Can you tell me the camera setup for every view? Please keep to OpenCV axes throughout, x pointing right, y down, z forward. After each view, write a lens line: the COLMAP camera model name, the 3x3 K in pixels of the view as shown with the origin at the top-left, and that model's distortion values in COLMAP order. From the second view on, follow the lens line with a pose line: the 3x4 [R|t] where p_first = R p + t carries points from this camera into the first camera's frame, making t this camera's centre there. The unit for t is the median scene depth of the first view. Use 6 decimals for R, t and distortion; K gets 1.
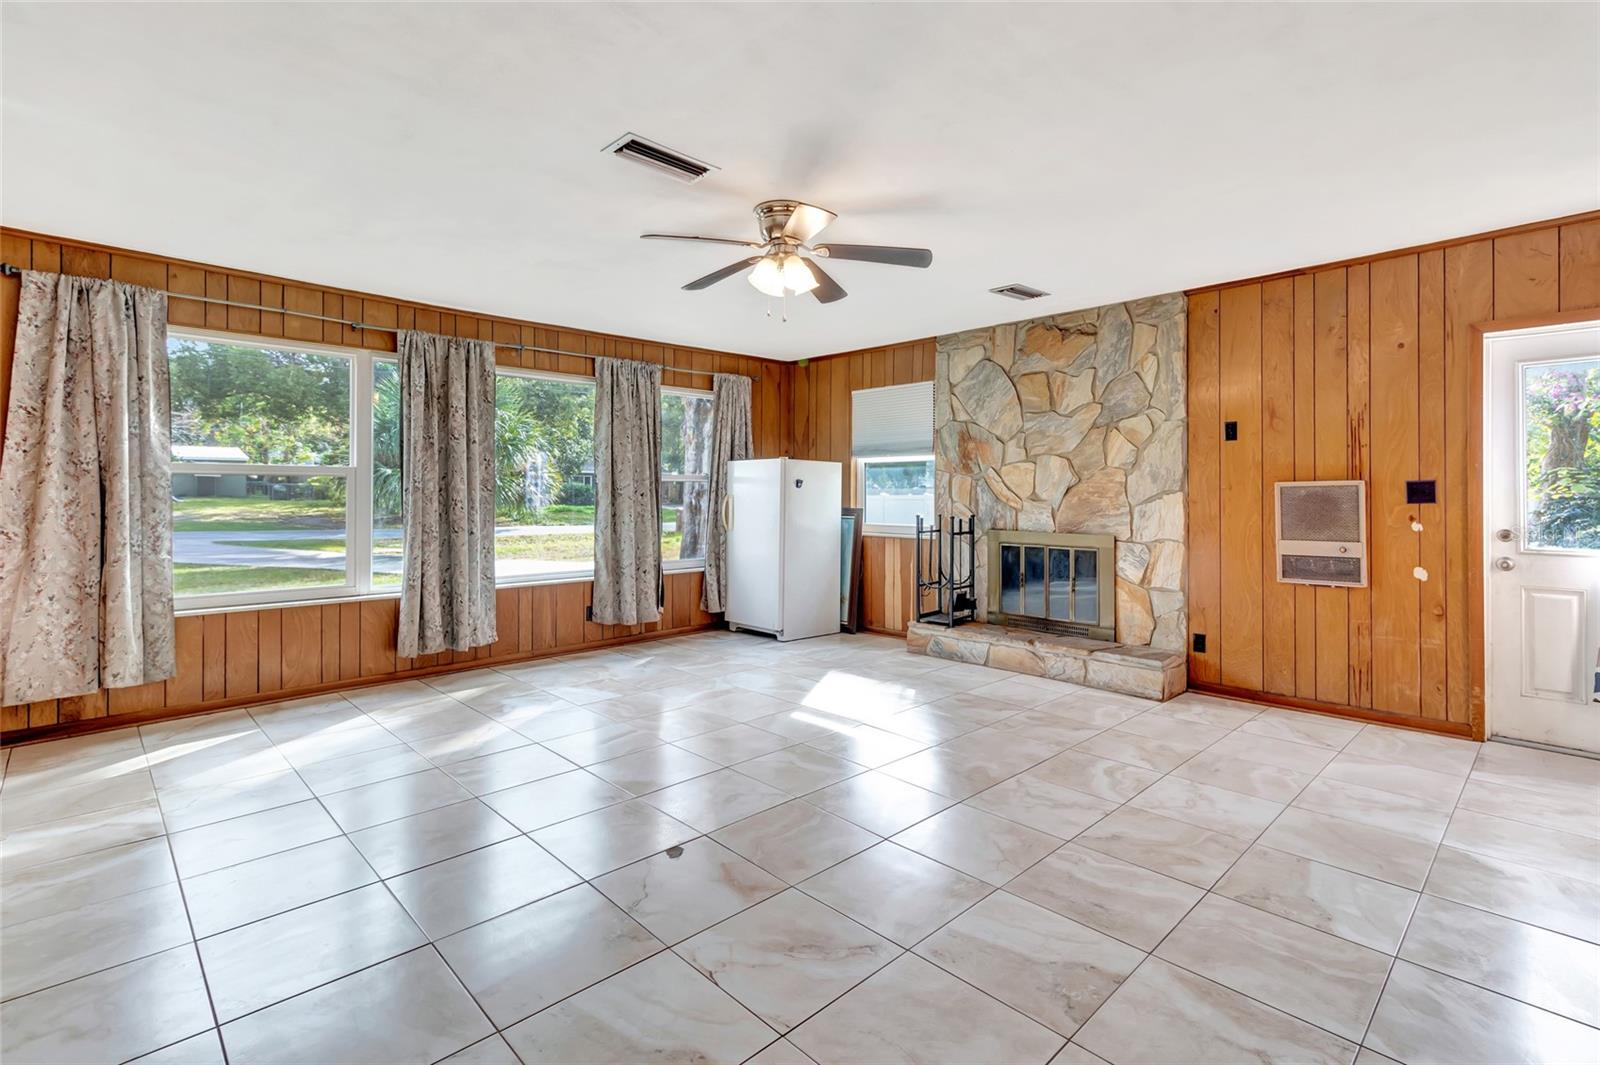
lens RADIAL K [[756.7, 0, 802.3], [0, 756.7, 480.9], [0, 0, 1]] dist [0.005212, 0.000478]
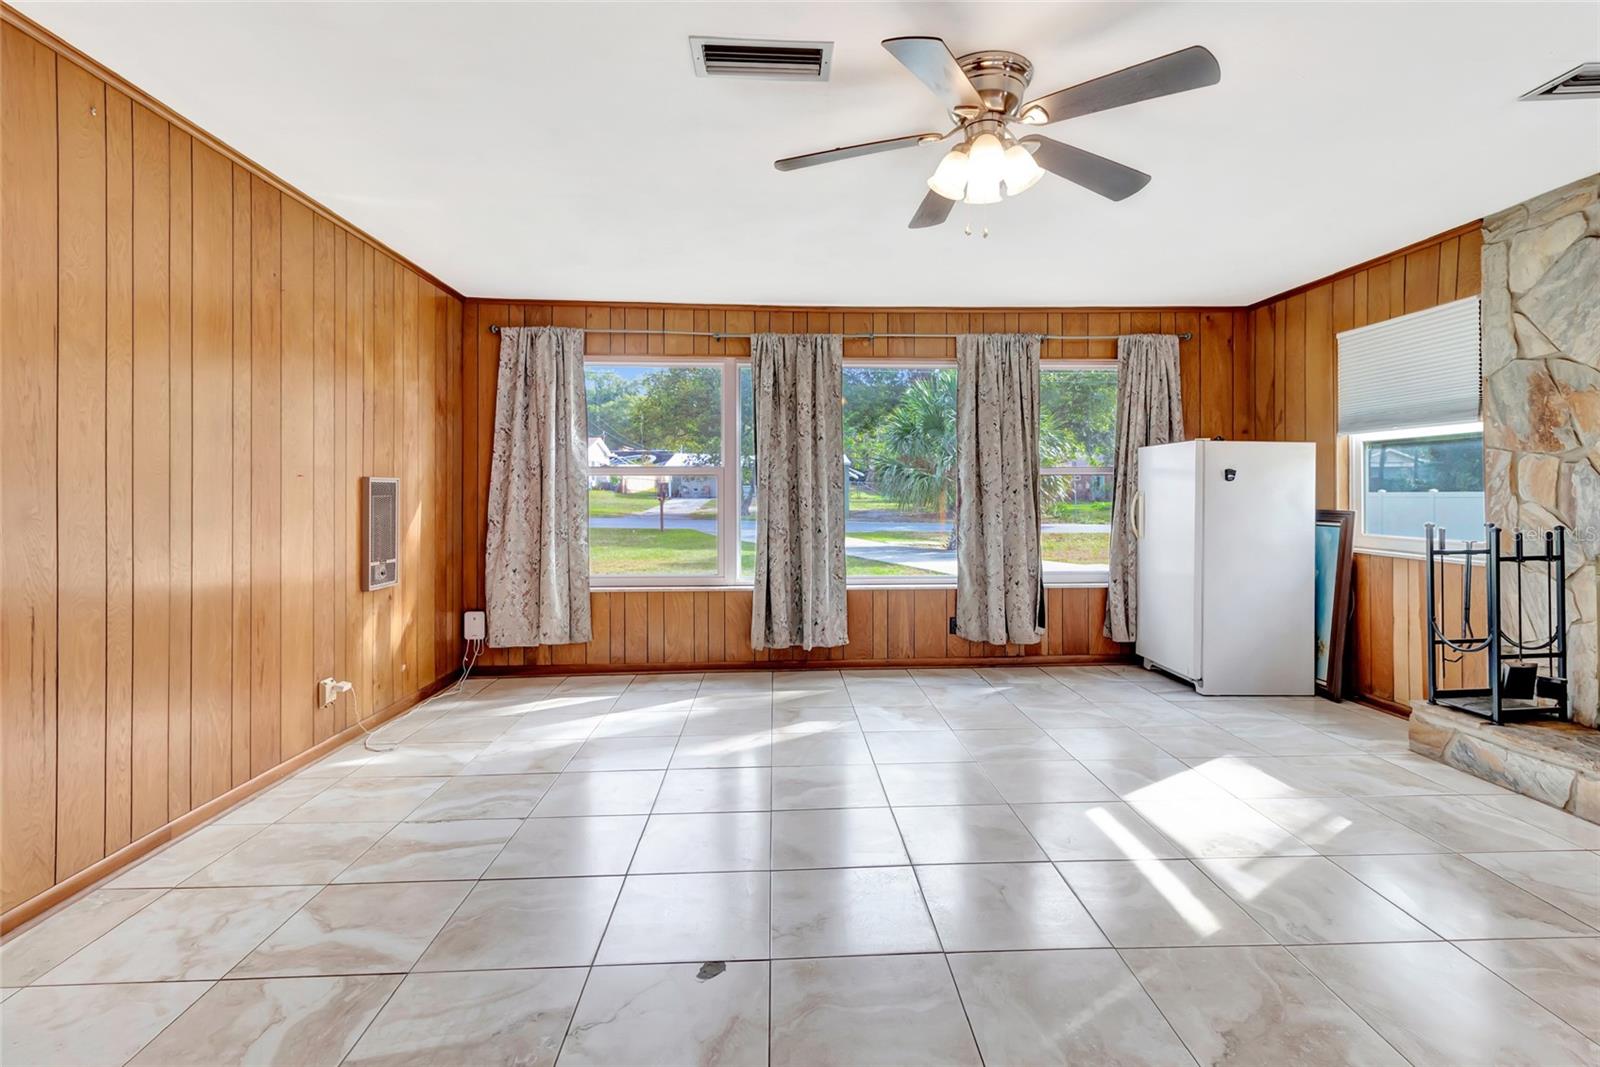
lens RADIAL K [[756.7, 0, 802.3], [0, 756.7, 481.9], [0, 0, 1]] dist [0.005212, 0.000478]
pose [[0.749070, -0.011996, -0.662382, 0.177310], [0.015374, 0.999882, -0.000723, 0.004737], [0.662312, -0.009642, 0.749166, 0.221801]]
